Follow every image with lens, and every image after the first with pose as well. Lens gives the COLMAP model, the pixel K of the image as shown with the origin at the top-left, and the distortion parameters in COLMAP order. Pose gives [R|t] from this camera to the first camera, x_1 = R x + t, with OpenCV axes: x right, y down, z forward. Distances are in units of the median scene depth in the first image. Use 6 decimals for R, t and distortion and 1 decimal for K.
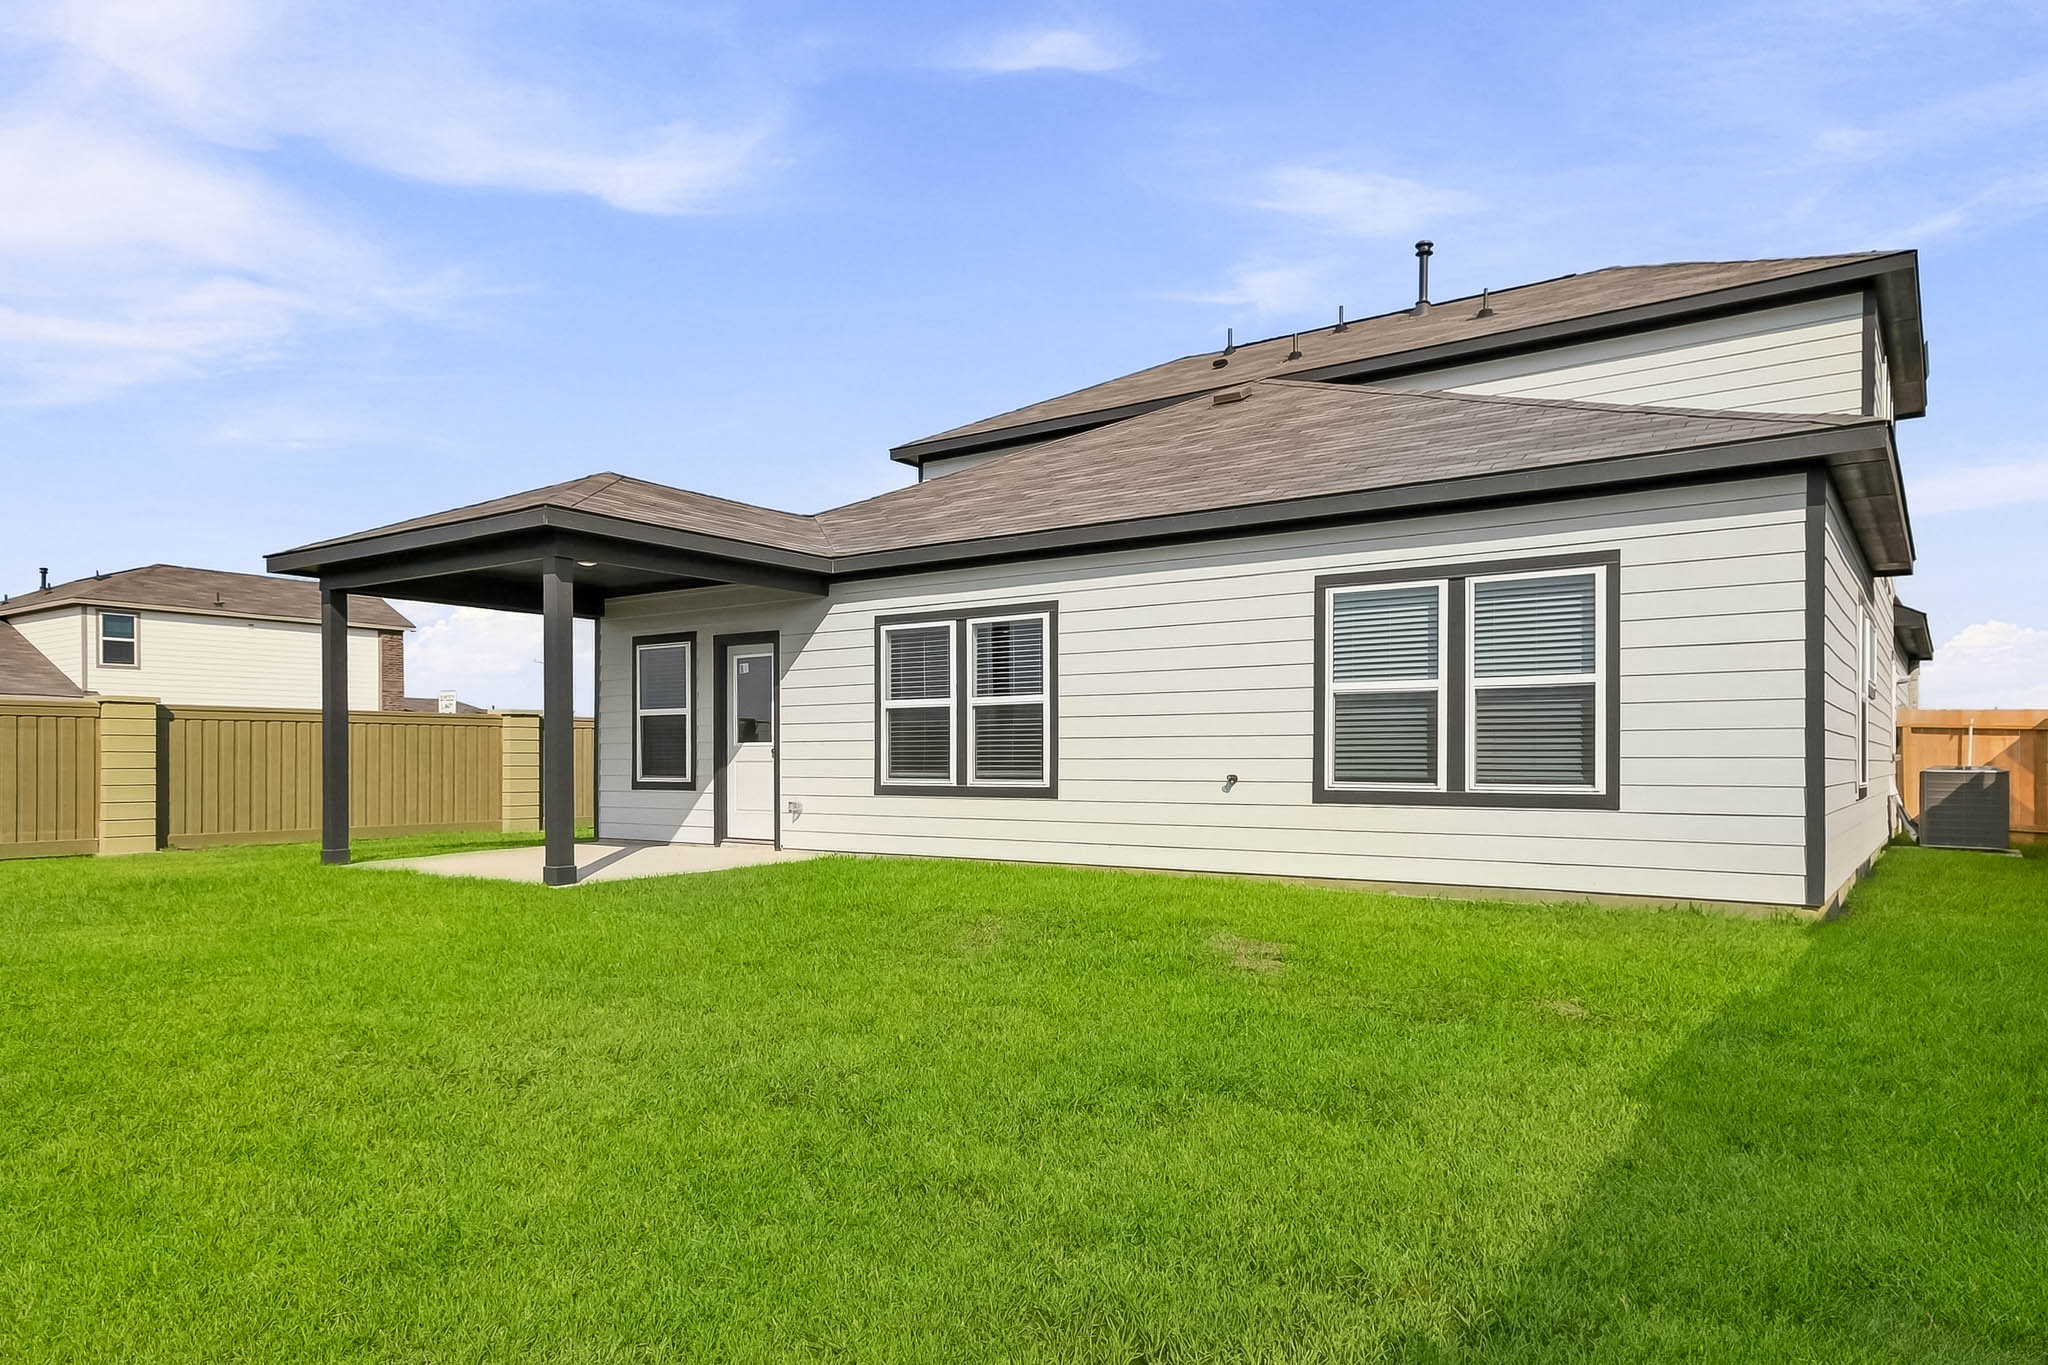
lens RADIAL K [[1285.8, 0, 1023.6], [0, 1285.8, 755.2], [0, 0, 1]] dist [0.037012, -0.000233]
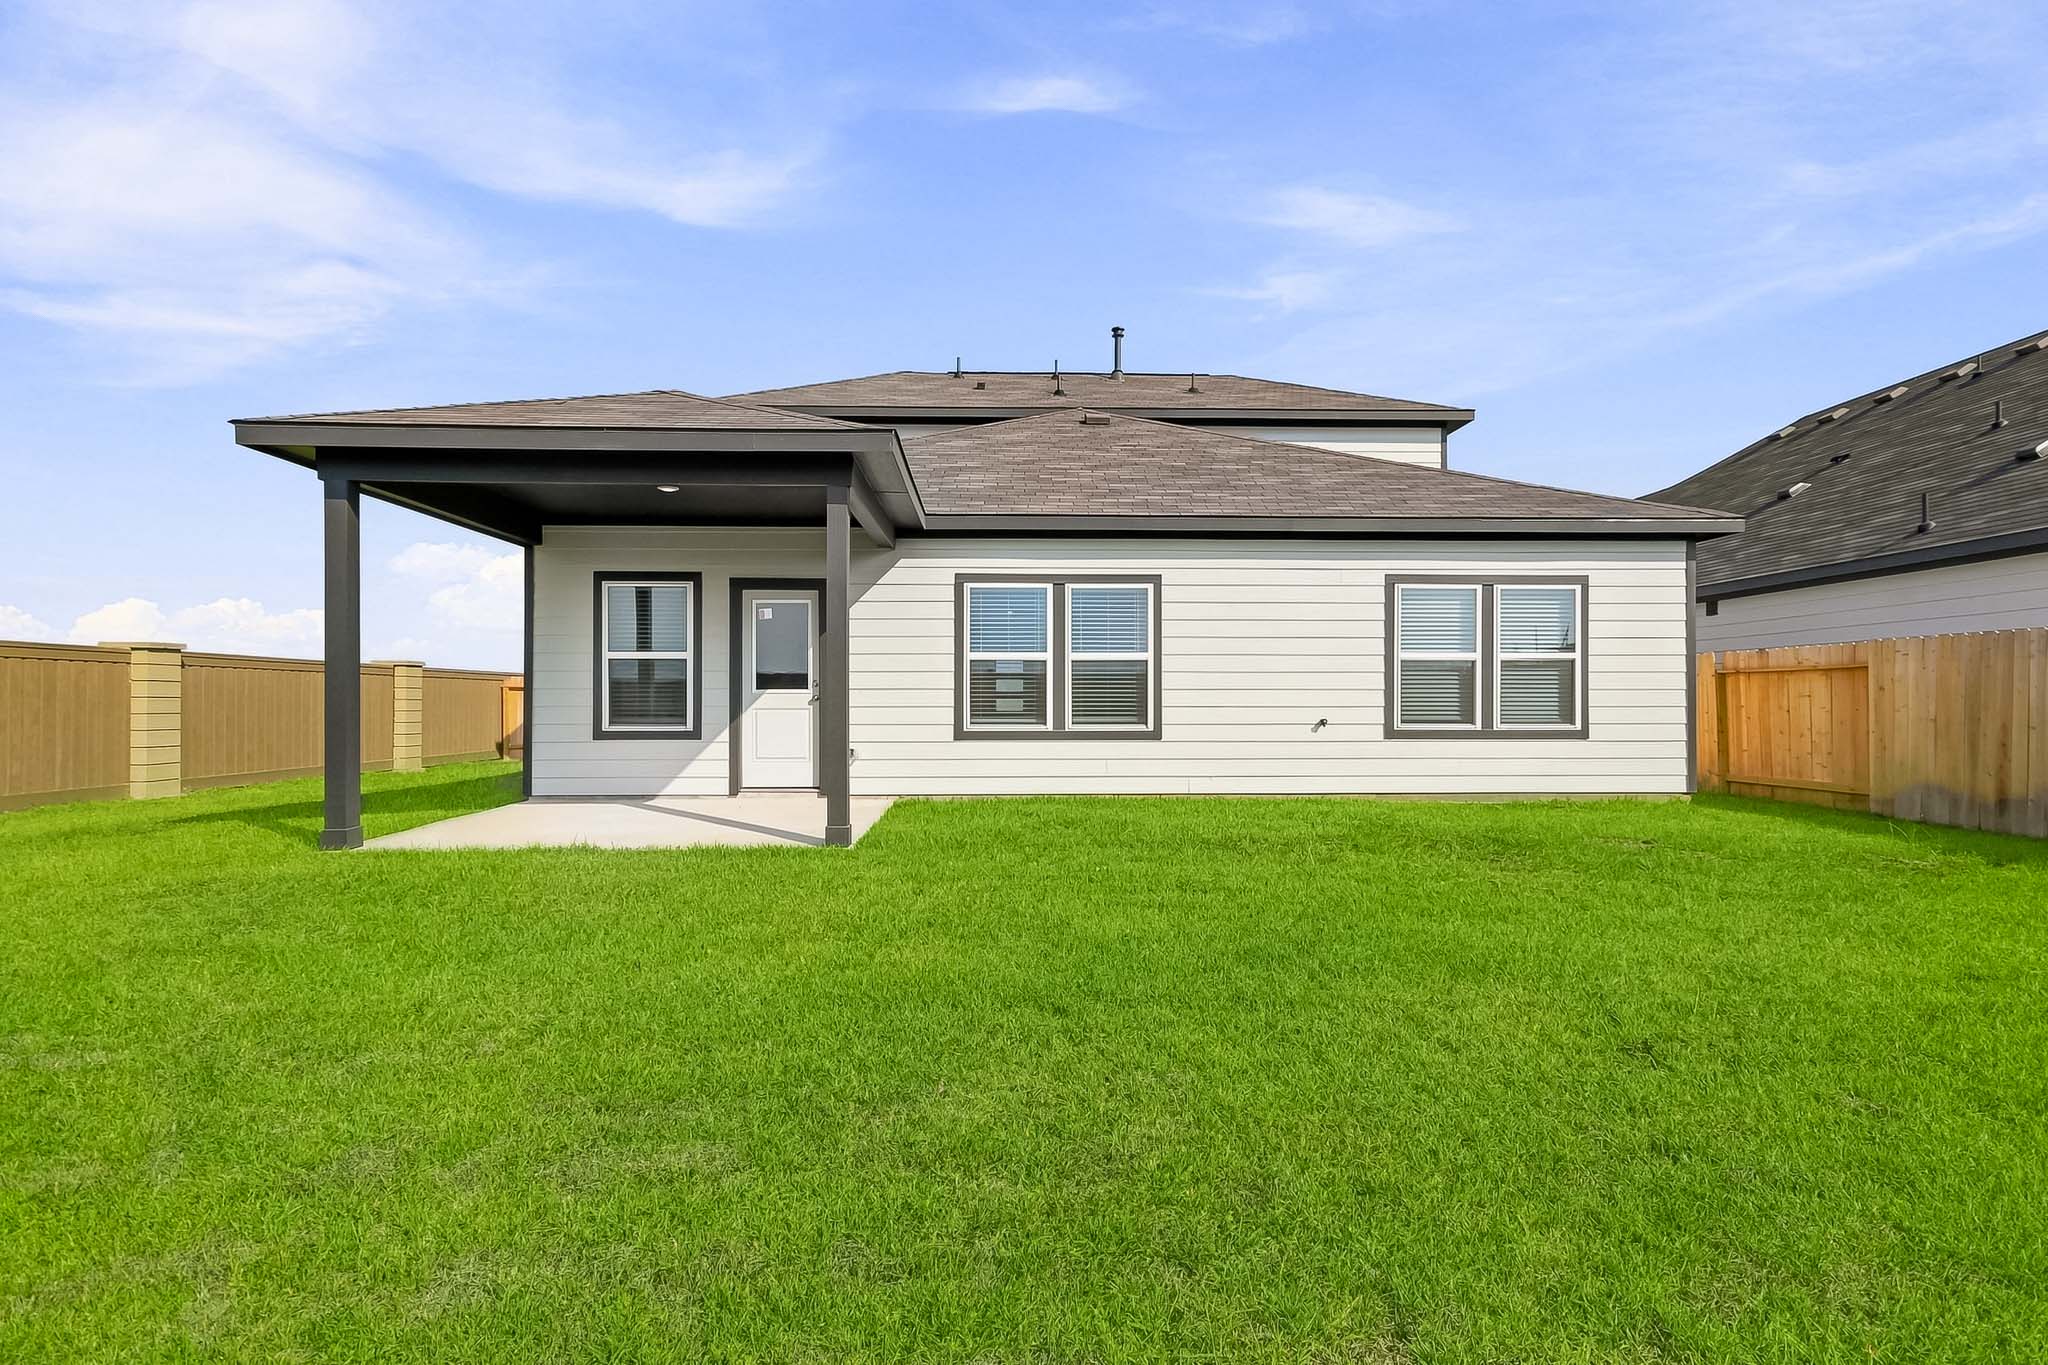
lens RADIAL K [[899.5, 0, 1024.8], [0, 899.5, 700.3], [0, 0, 1]] dist [0.018925, 0.000318]
pose [[0.796066, 0.006656, 0.605173, -0.550853], [-0.003136, 0.999971, -0.006873, 0.002784], [-0.605202, 0.003574, 0.796064, 0.387497]]
